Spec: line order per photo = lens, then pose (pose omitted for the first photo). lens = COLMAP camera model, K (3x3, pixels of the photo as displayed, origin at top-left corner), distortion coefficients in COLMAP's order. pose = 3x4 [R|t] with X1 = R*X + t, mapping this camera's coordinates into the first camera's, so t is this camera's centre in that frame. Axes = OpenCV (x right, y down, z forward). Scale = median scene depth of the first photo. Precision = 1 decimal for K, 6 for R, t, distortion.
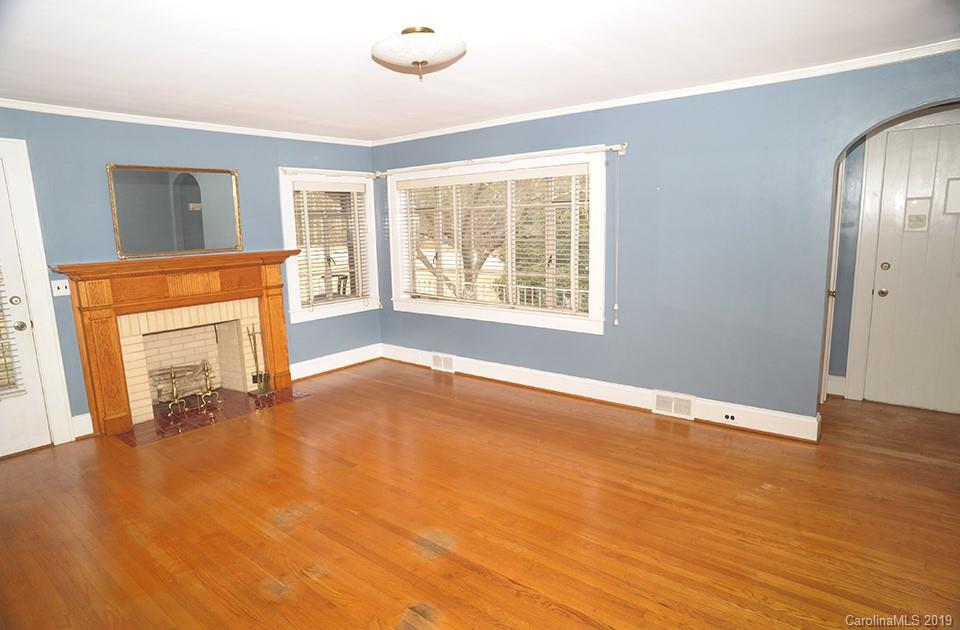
lens RADIAL K [[531.1, 0, 480.0], [0, 531.1, 315.0], [0, 0, 1]] dist [-0.027901, 0.000836]
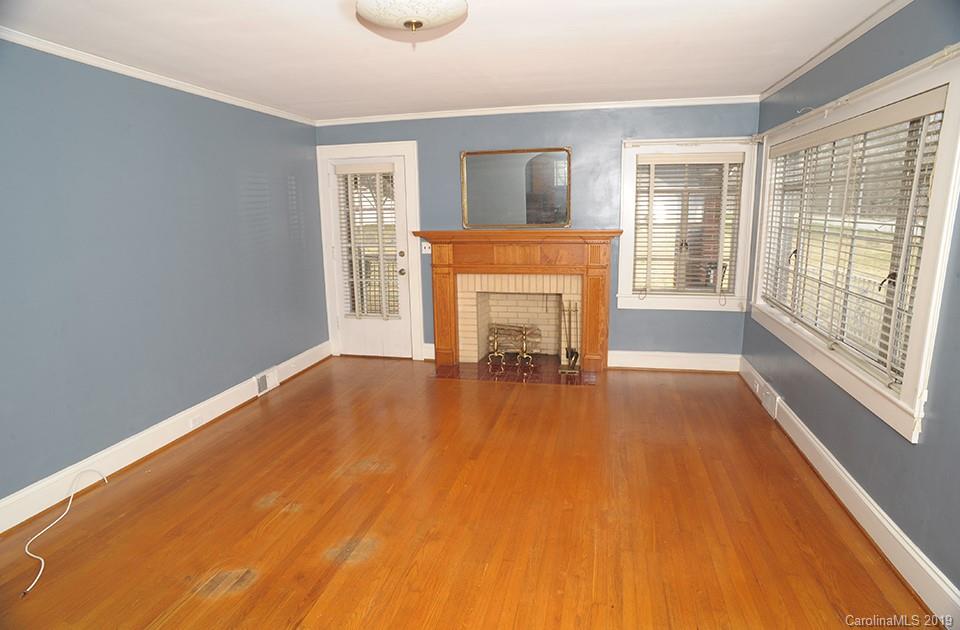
lens RADIAL K [[545.9, 0, 494.3], [0, 545.9, 308.1], [0, 0, 1]] dist [-0.053578, 0.001340]
pose [[0.468760, 0.184383, -0.863868, 0.505680], [-0.147290, 0.980596, 0.129374, -0.103048], [0.870959, 0.066594, 0.486822, 0.455484]]
